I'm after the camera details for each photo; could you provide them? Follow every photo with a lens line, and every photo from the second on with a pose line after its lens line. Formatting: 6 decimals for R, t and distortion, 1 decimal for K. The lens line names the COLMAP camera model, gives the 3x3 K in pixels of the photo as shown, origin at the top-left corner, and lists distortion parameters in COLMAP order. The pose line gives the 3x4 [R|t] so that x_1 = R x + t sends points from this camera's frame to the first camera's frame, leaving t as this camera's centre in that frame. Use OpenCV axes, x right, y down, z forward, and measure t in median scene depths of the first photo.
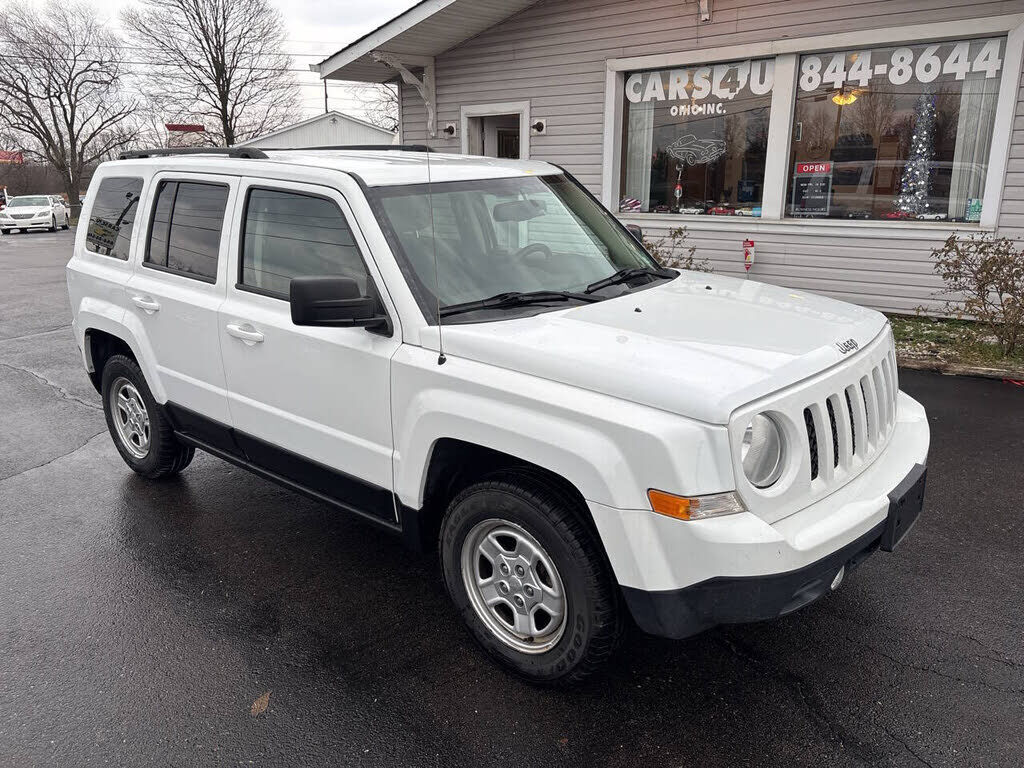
lens RADIAL K [[780.9, 0, 512.0], [0, 780.9, 384.0], [0, 0, 1]] dist [0.060775, -0.070869]
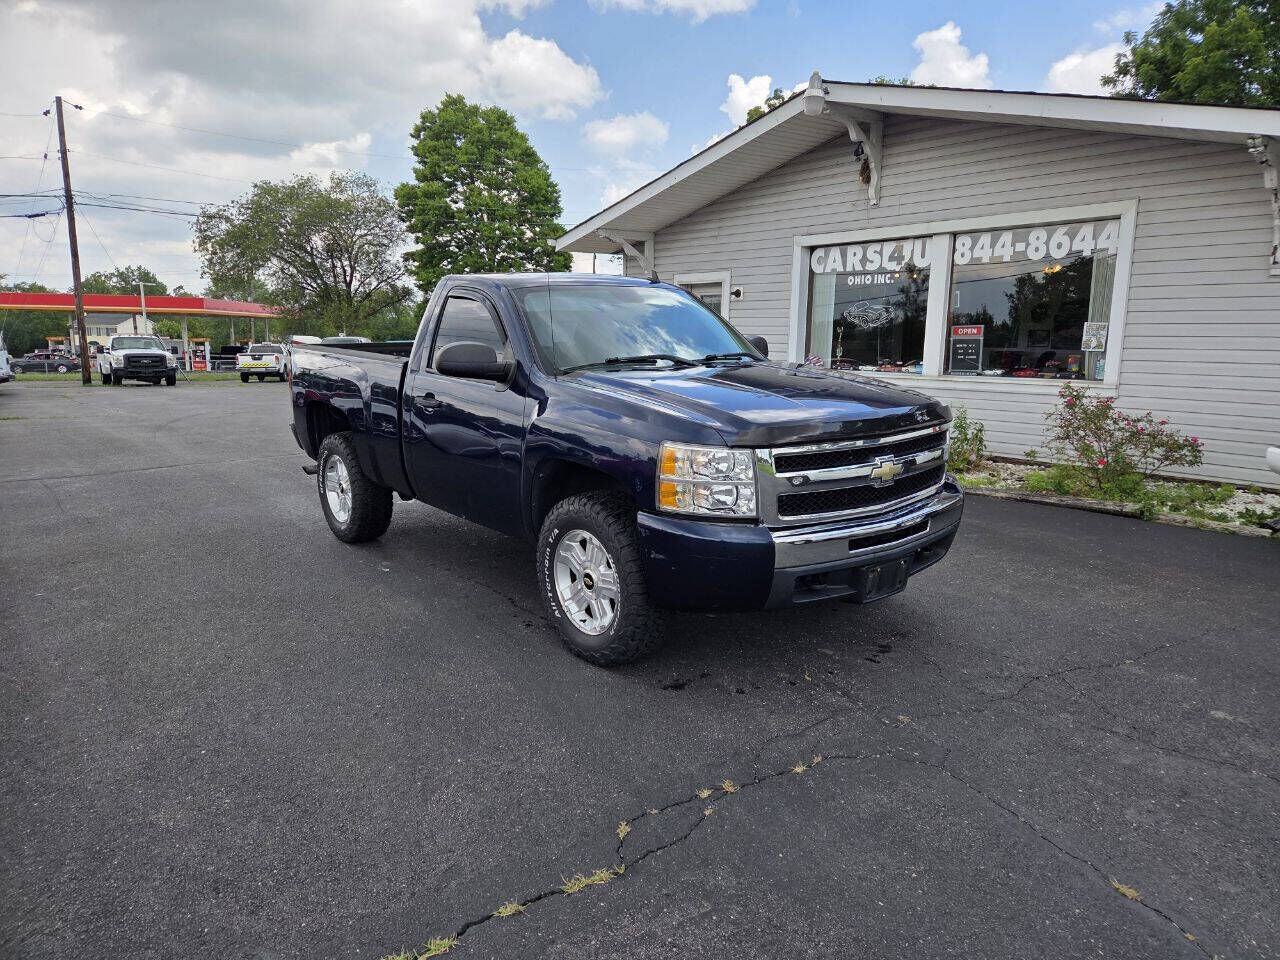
lens RADIAL K [[859.6, 0, 640.0], [0, 859.6, 480.0], [0, 0, 1]] dist [0.079429, -0.068014]
pose [[0.985488, 0.042630, -0.164302, 0.121287], [-0.058241, 0.994109, -0.091402, 0.067751], [0.159438, 0.099645, 0.982166, -0.236499]]
